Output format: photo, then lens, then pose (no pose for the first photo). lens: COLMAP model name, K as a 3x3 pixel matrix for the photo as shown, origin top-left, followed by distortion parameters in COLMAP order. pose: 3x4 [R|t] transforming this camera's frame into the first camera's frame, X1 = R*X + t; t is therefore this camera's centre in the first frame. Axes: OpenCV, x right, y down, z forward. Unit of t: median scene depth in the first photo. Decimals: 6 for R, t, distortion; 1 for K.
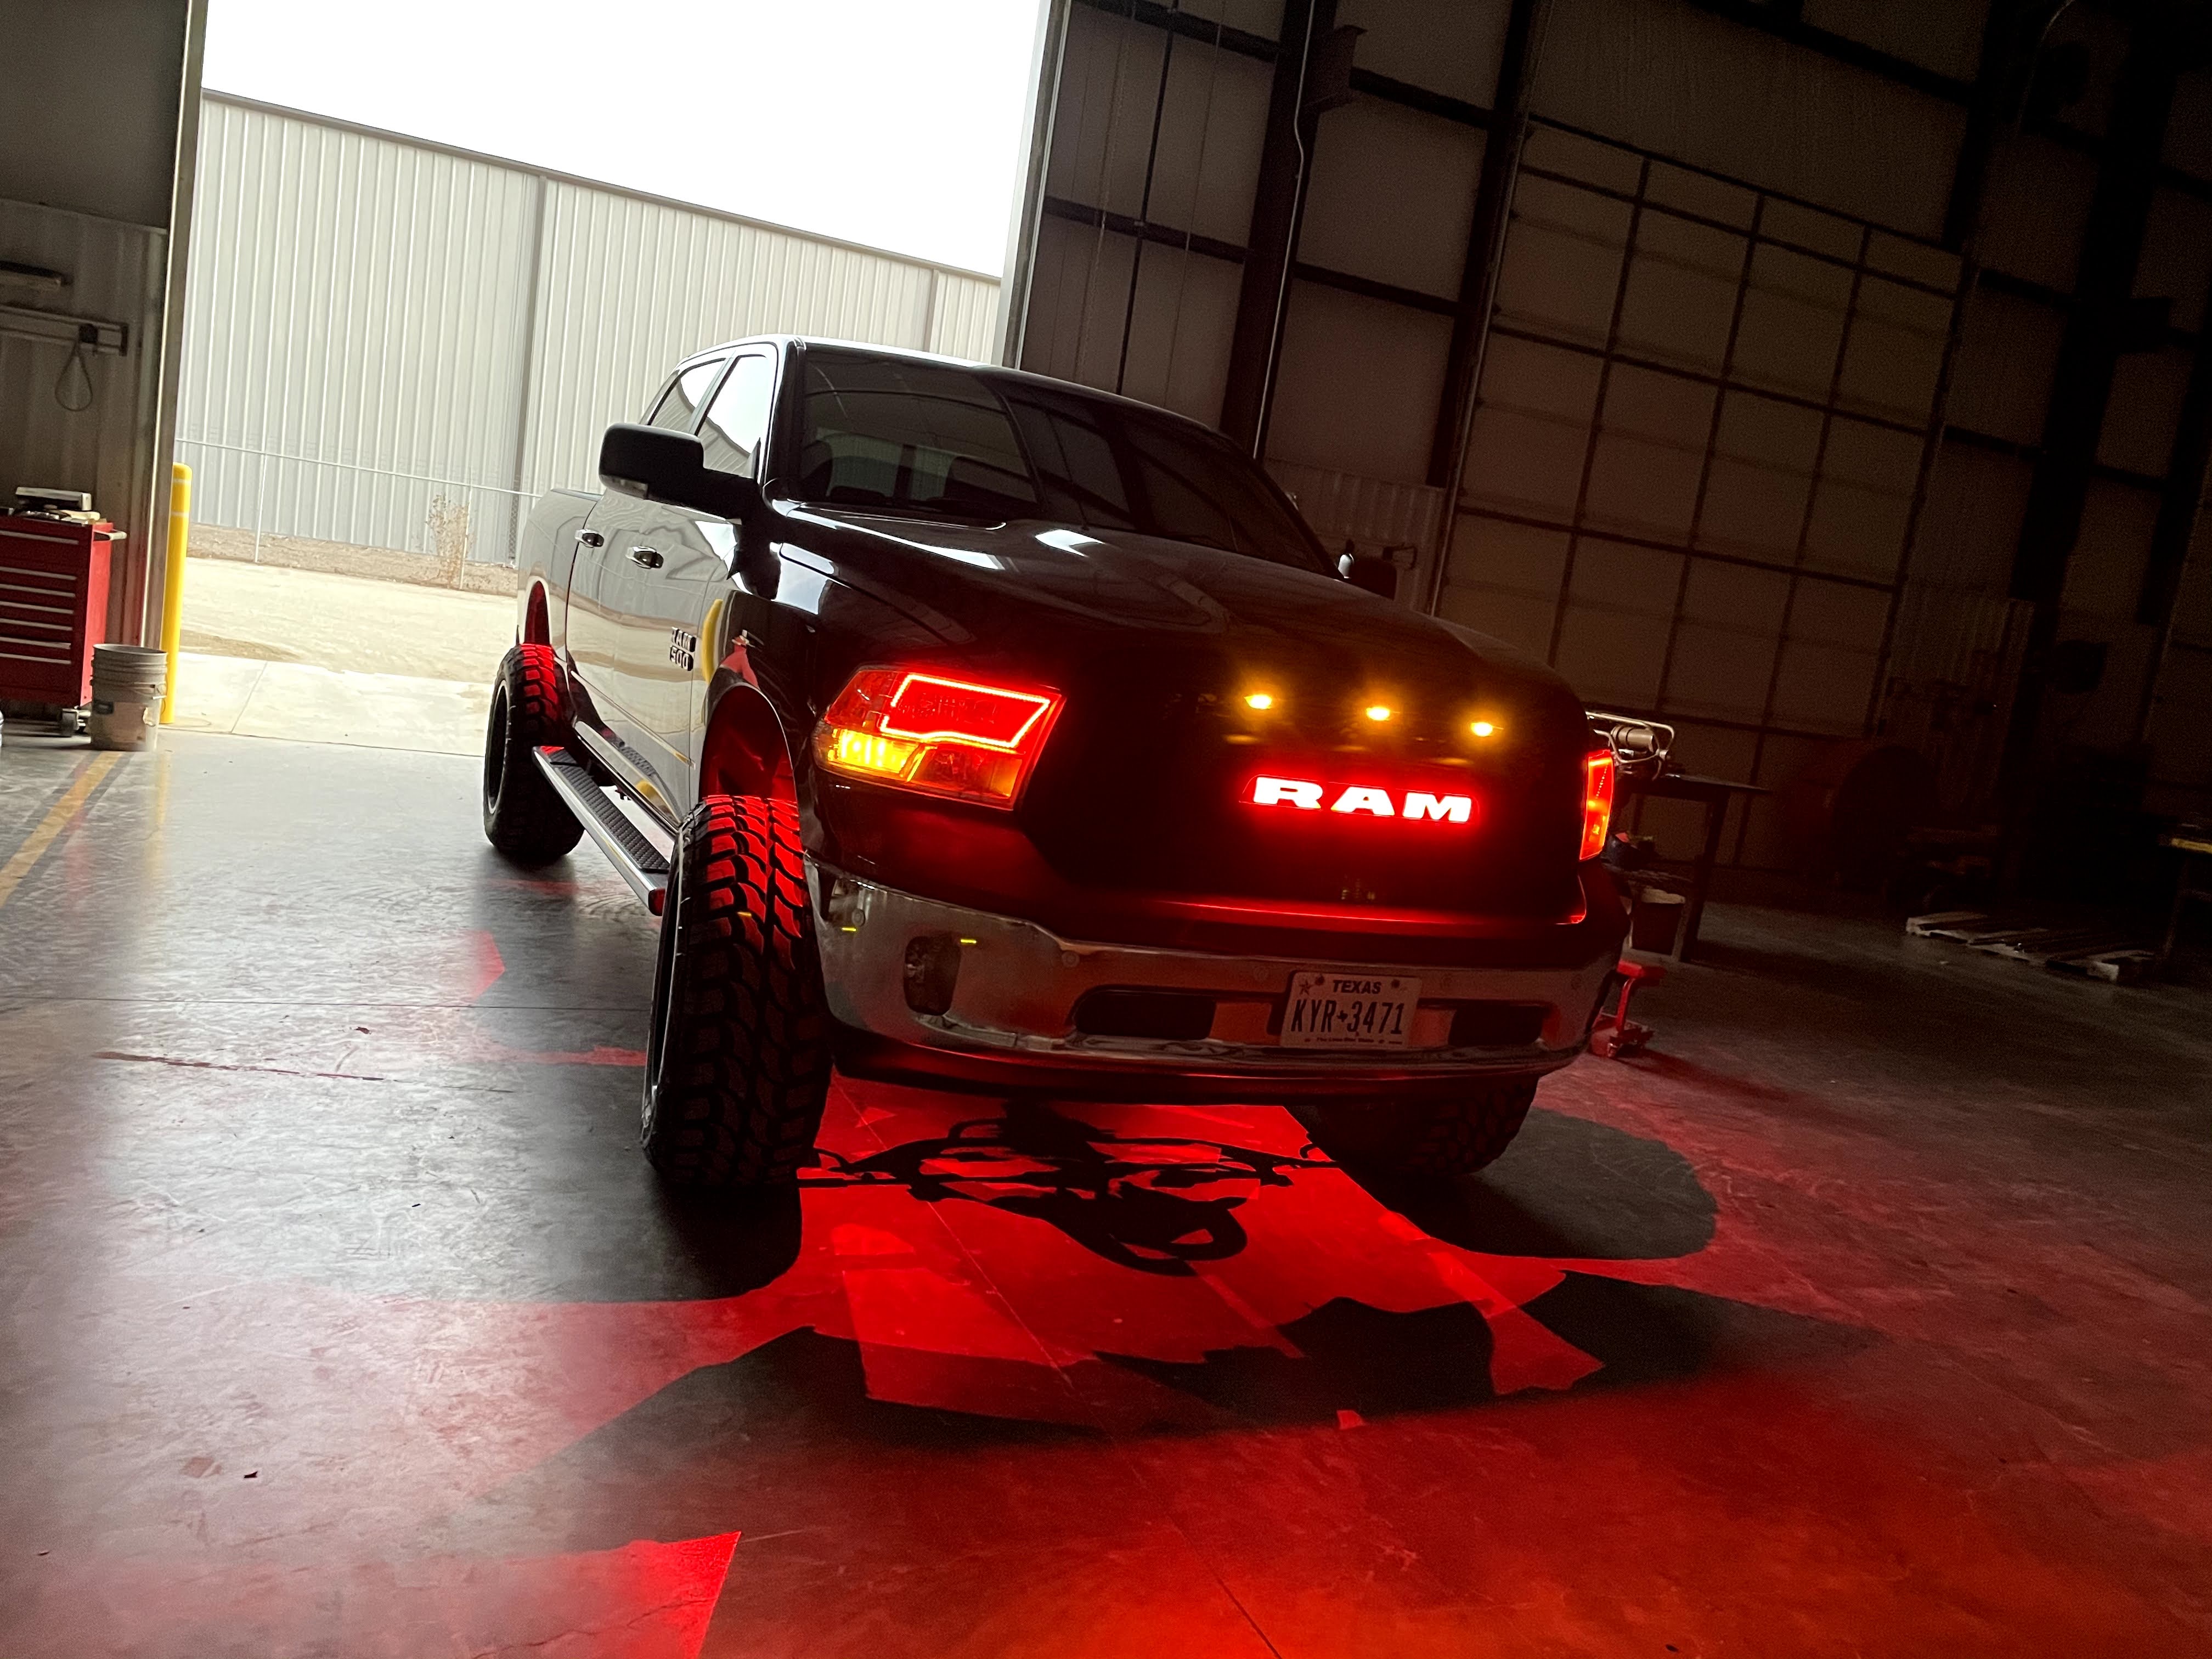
lens RADIAL K [[1650.9, 0, 1078.5], [0, 1650.9, 822.9], [0, 0, 1]] dist [0.087124, -0.106190]
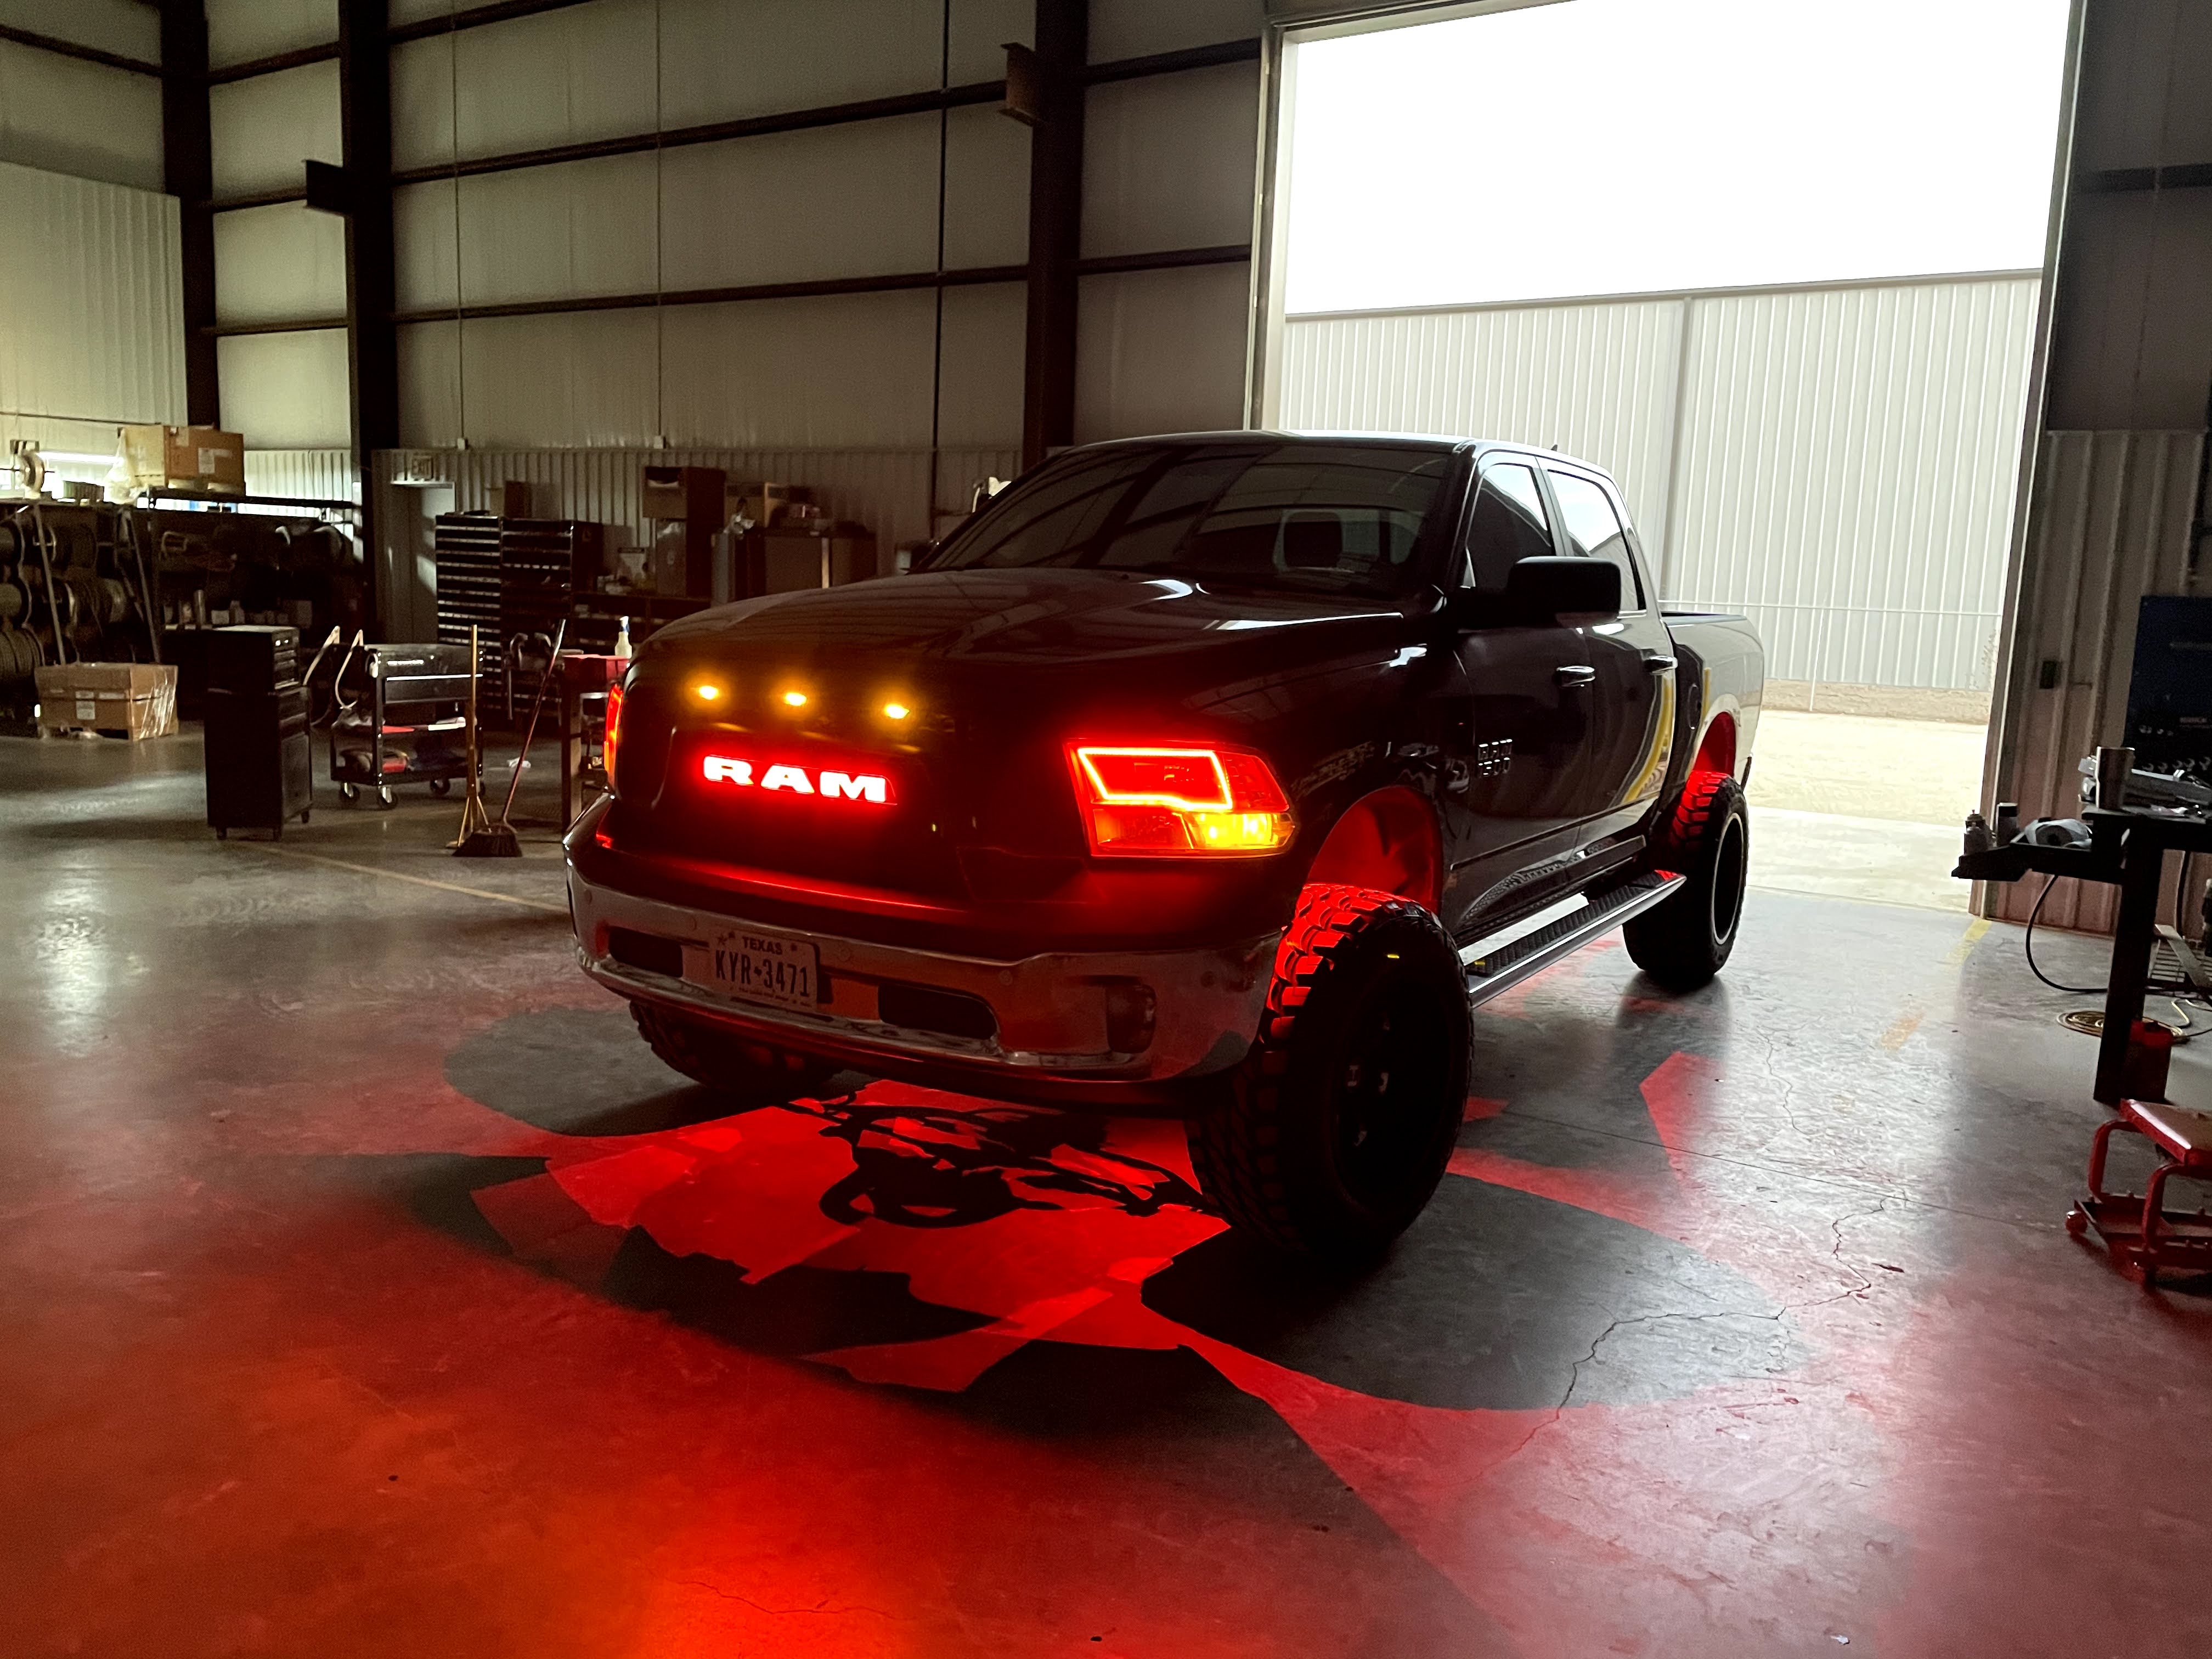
lens RADIAL K [[1650.9, 0, 1078.5], [0, 1650.9, 822.9], [0, 0, 1]] dist [0.087124, -0.106190]
pose [[0.534387, -0.002471, -0.845236, 1.009945], [-0.076272, 0.995775, -0.051133, 0.048204], [0.841792, 0.091792, 0.531941, 0.483449]]
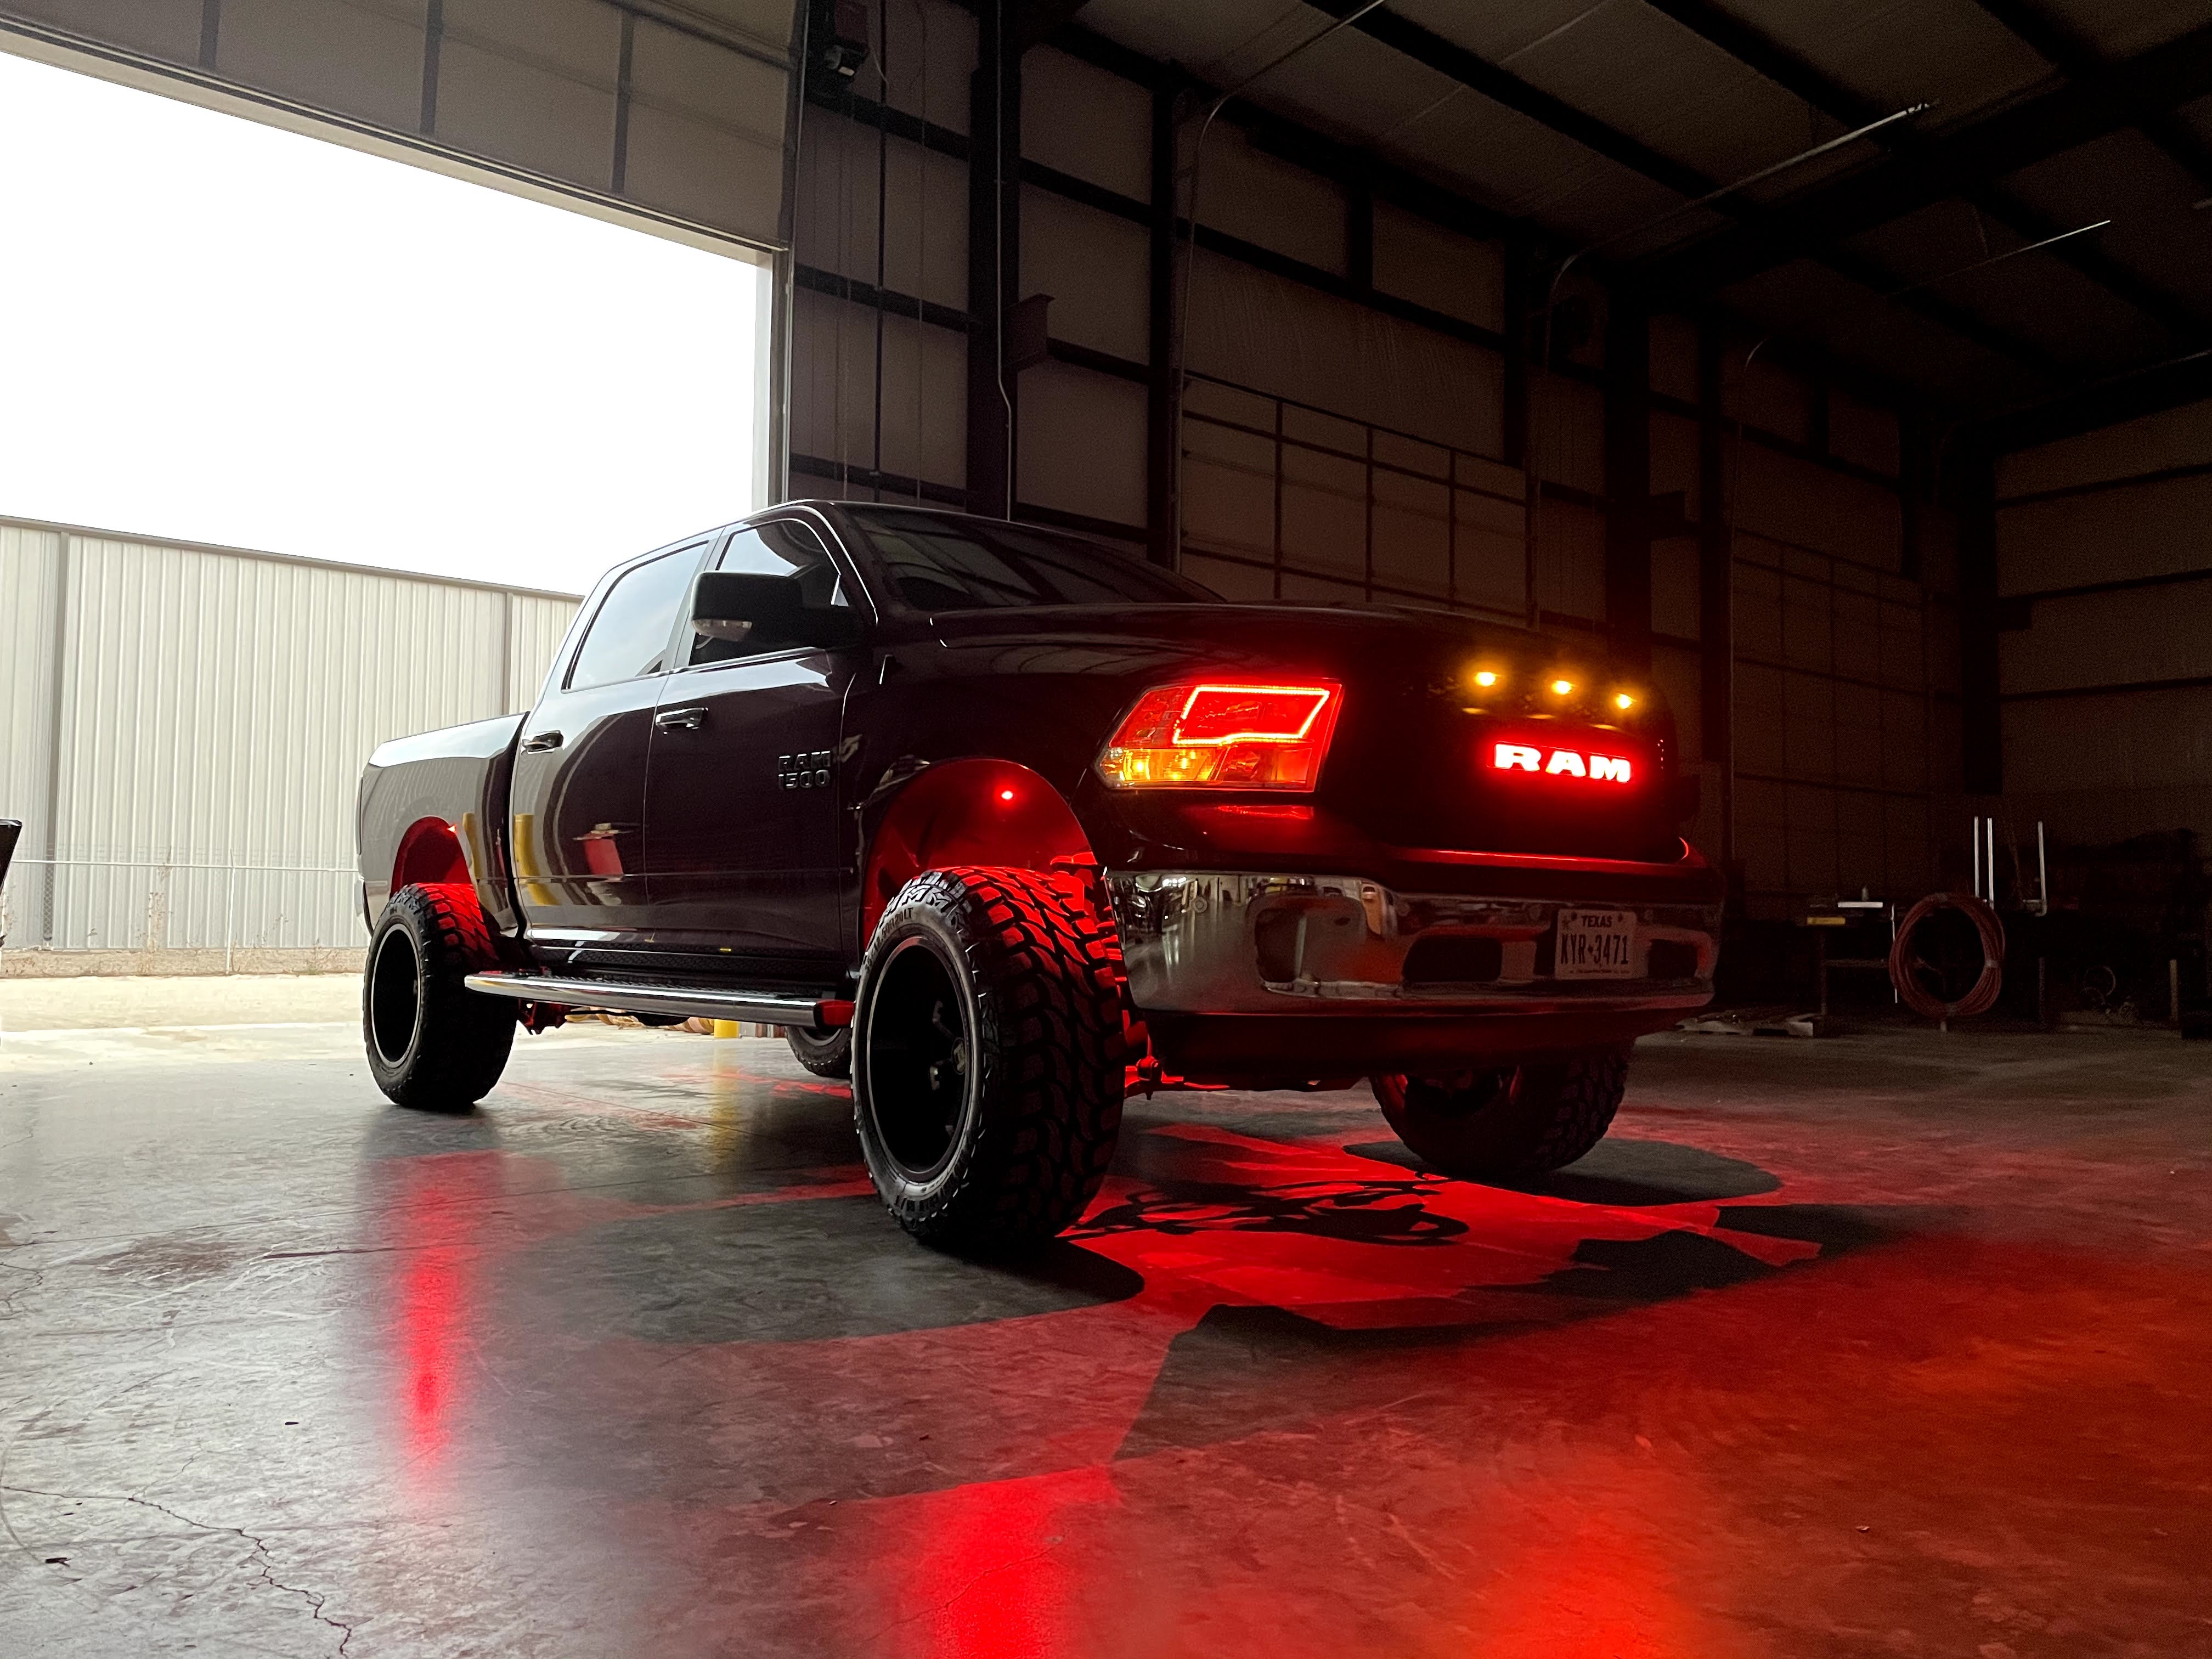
lens RADIAL K [[1650.9, 0, 1078.5], [0, 1650.9, 822.9], [0, 0, 1]] dist [0.087124, -0.106190]
pose [[0.958859, -0.119884, 0.257327, -0.380032], [0.163333, 0.974371, -0.154672, 0.125769], [-0.232190, 0.190338, 0.953865, -0.014318]]
